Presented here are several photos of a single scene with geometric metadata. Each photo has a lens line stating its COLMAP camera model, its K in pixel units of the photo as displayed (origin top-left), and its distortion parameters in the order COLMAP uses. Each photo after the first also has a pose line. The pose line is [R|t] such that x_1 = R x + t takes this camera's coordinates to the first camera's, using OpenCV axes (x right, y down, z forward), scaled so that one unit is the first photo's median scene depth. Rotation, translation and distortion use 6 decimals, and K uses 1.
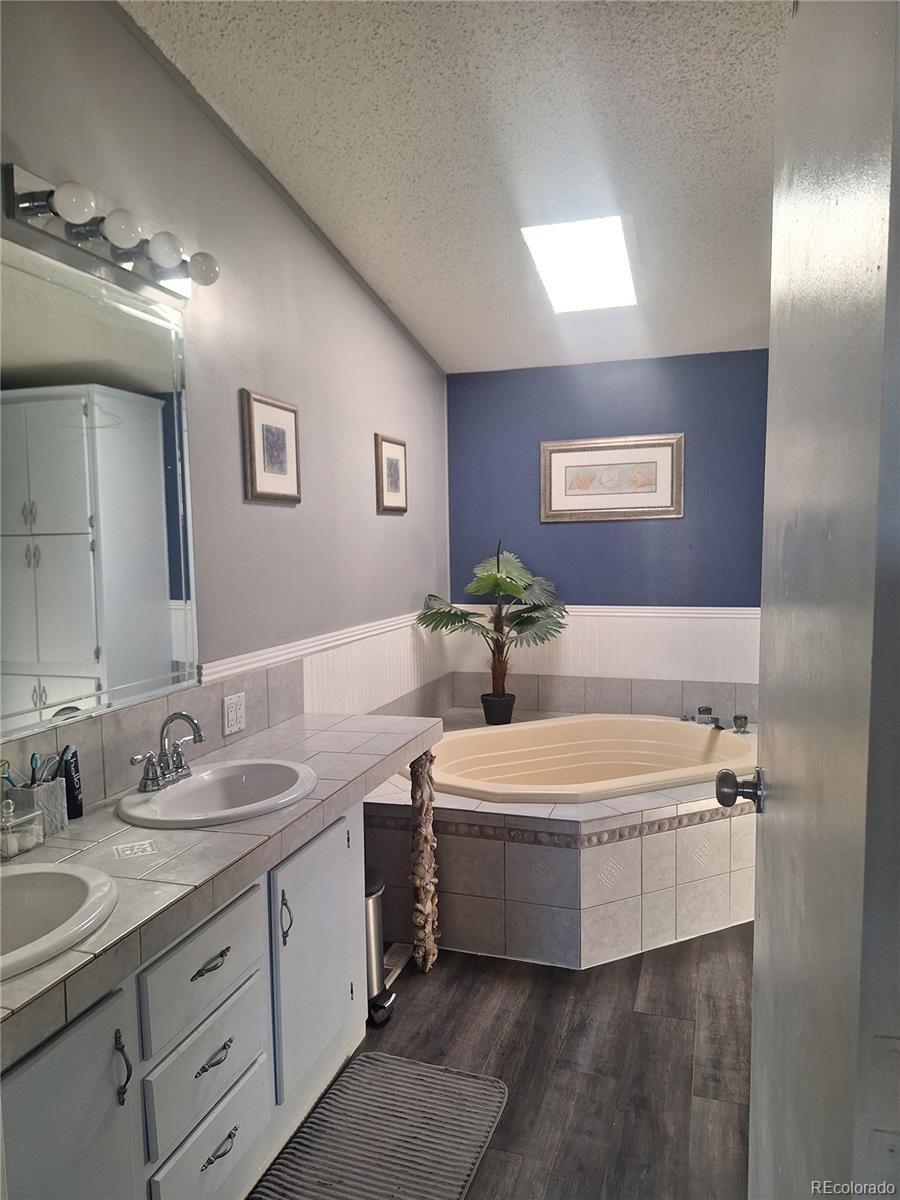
lens RADIAL K [[842.0, 0, 450.0], [0, 842.0, 600.0], [0, 0, 1]] dist [0.099949, -0.137449]
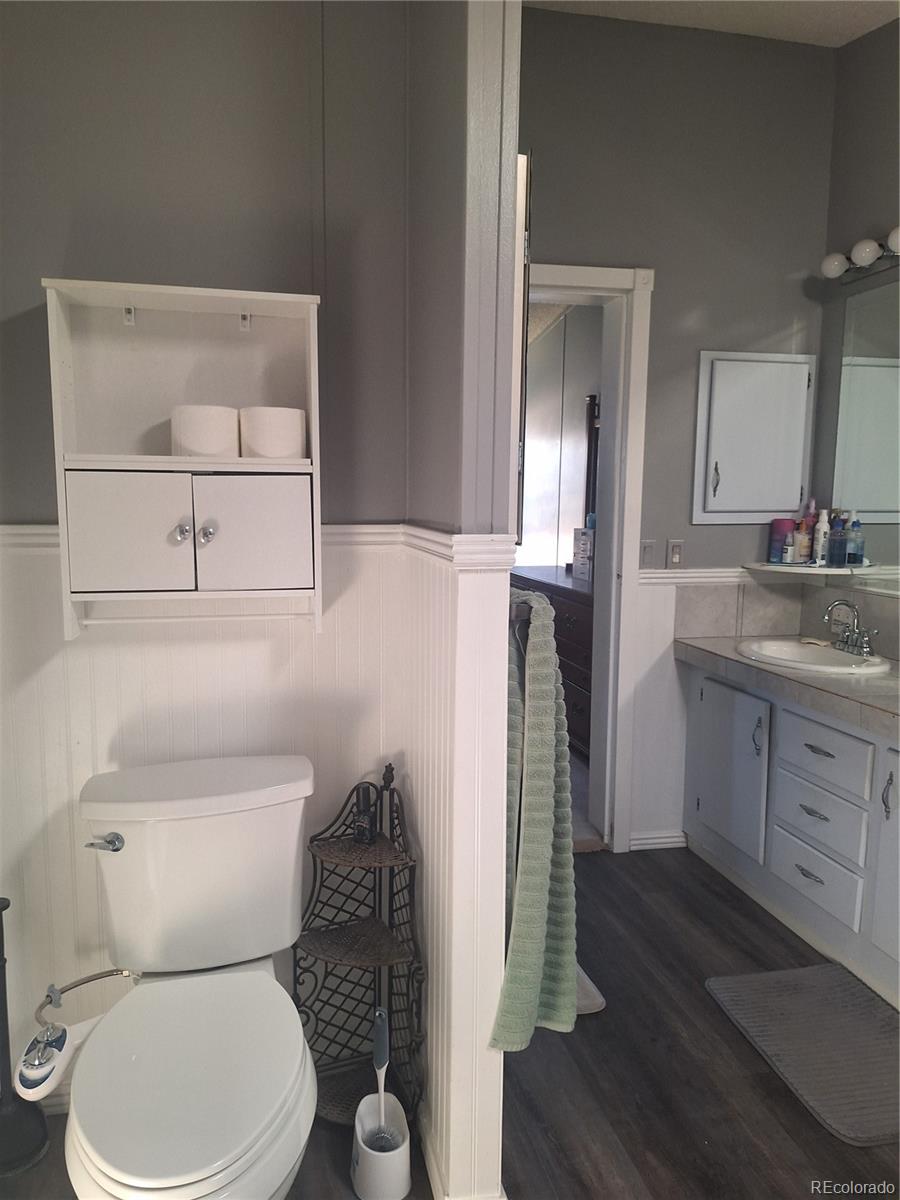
lens RADIAL K [[842.0, 0, 450.0], [0, 842.0, 600.0], [0, 0, 1]] dist [0.099949, -0.137449]
pose [[-0.851914, 0.069569, -0.519040, 0.831887], [-0.037815, 0.980377, 0.193470, -0.078912], [0.522315, 0.184447, -0.832566, 1.505353]]
